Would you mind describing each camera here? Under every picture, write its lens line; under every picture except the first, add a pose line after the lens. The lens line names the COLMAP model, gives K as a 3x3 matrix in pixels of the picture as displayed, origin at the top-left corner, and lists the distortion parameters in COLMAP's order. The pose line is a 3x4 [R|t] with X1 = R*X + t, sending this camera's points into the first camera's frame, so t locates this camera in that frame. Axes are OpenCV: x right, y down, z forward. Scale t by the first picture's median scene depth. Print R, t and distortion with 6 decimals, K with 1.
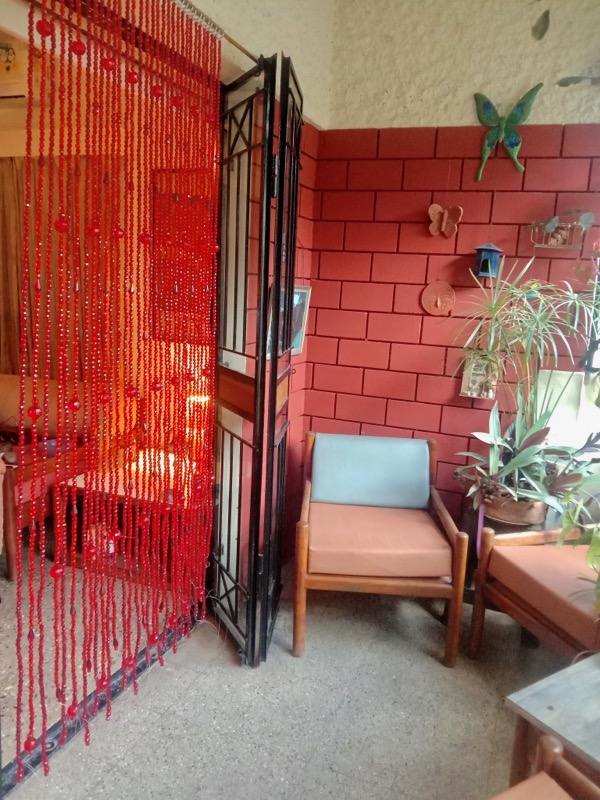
lens RADIAL K [[645.2, 0, 300.0], [0, 645.2, 400.0], [0, 0, 1]] dist [0.059303, -0.099781]
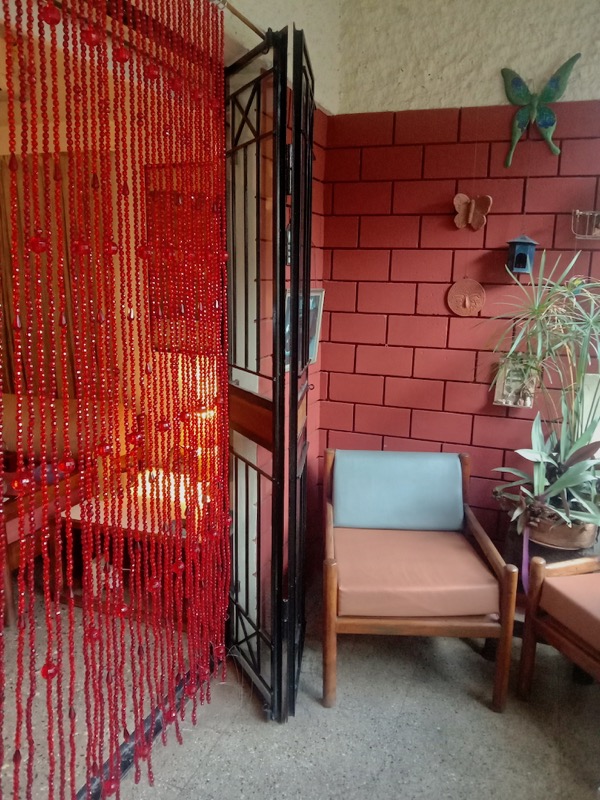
lens RADIAL K [[648.1, 0, 300.0], [0, 648.1, 400.0], [0, 0, 1]] dist [0.009280, -0.004898]
pose [[0.999375, -0.034979, 0.005063, -0.032384], [0.034894, 0.999263, 0.015991, -0.042502], [-0.005619, -0.015804, 0.999859, 0.108759]]
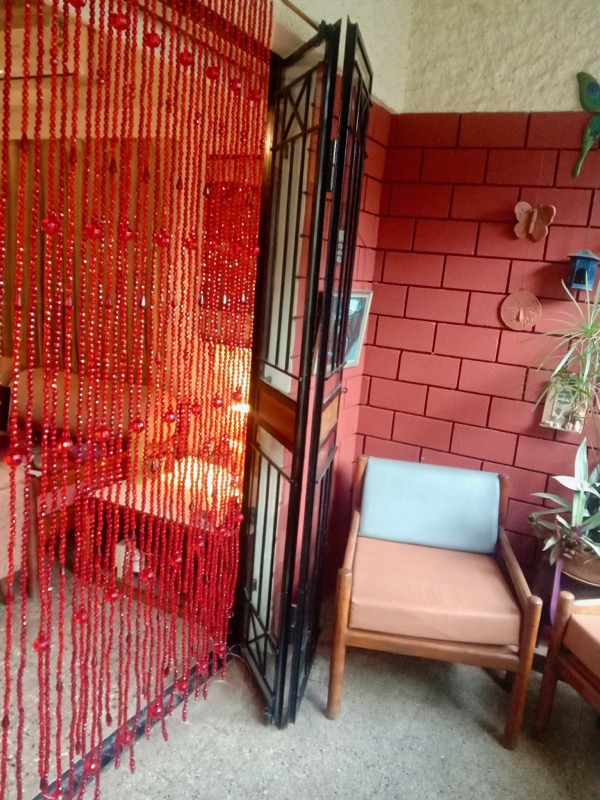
lens RADIAL K [[655.7, 0, 300.0], [0, 655.7, 400.0], [0, 0, 1]] dist [-0.013395, 0.018400]
pose [[0.993901, 0.053872, -0.096217, 0.014808], [-0.052506, 0.998481, 0.016676, -0.044229], [0.096969, -0.011522, 0.995221, 0.122880]]
